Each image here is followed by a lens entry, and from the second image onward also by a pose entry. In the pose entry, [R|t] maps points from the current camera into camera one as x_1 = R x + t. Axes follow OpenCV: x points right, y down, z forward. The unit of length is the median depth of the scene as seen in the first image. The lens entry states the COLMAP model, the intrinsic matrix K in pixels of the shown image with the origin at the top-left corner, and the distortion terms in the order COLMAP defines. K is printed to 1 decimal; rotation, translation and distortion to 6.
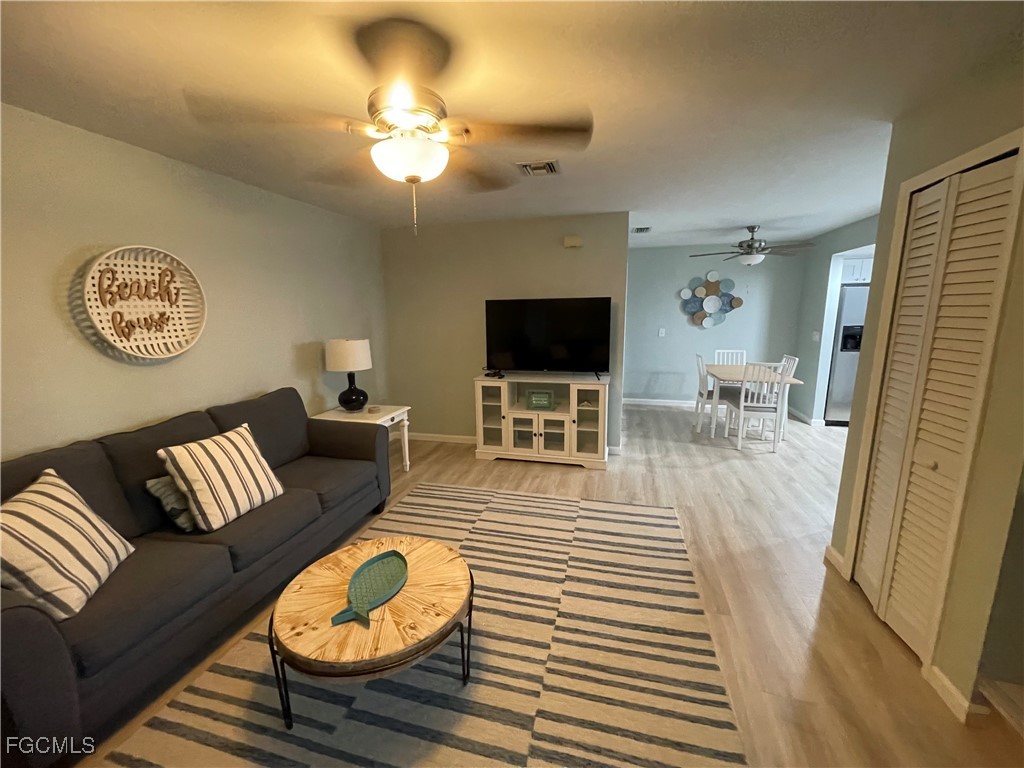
lens RADIAL K [[410.9, 0, 509.8], [0, 410.9, 386.0], [0, 0, 1]] dist [-0.003523, -0.000181]
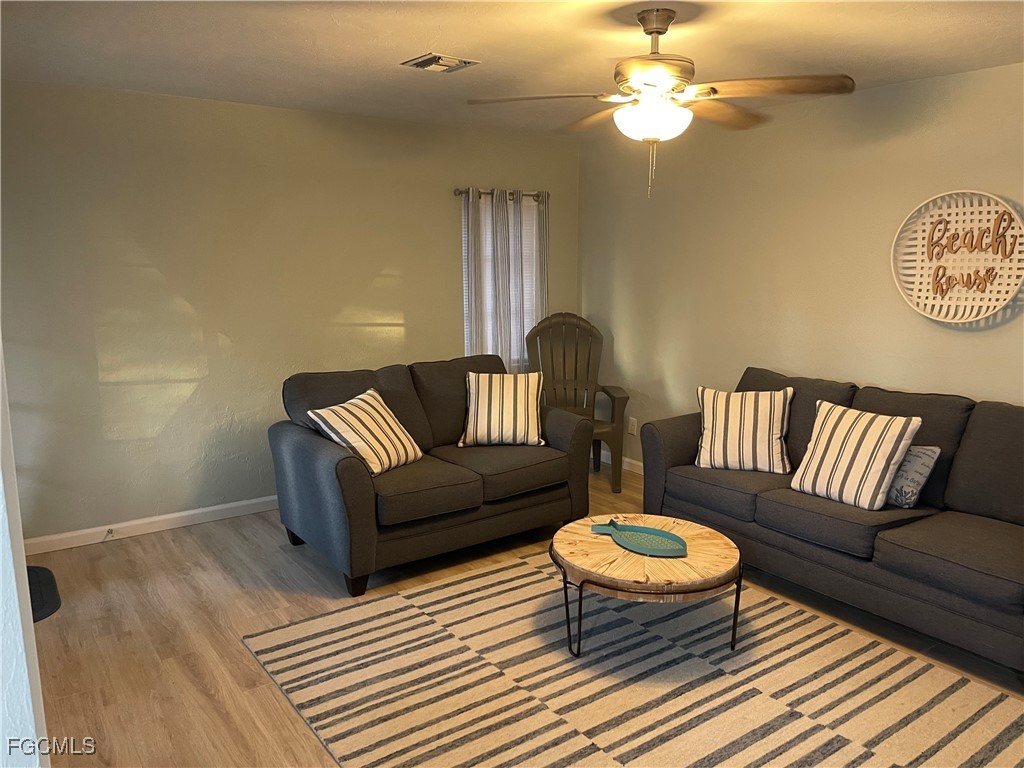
lens RADIAL K [[765.0, 0, 511.3], [0, 765.0, 384.7], [0, 0, 1]] dist [-0.004249, -0.005577]
pose [[-0.638206, 0.139774, -0.757071, 0.954141], [-0.132750, 0.948671, 0.287056, -0.287708], [0.758334, 0.283702, -0.586892, 1.329690]]
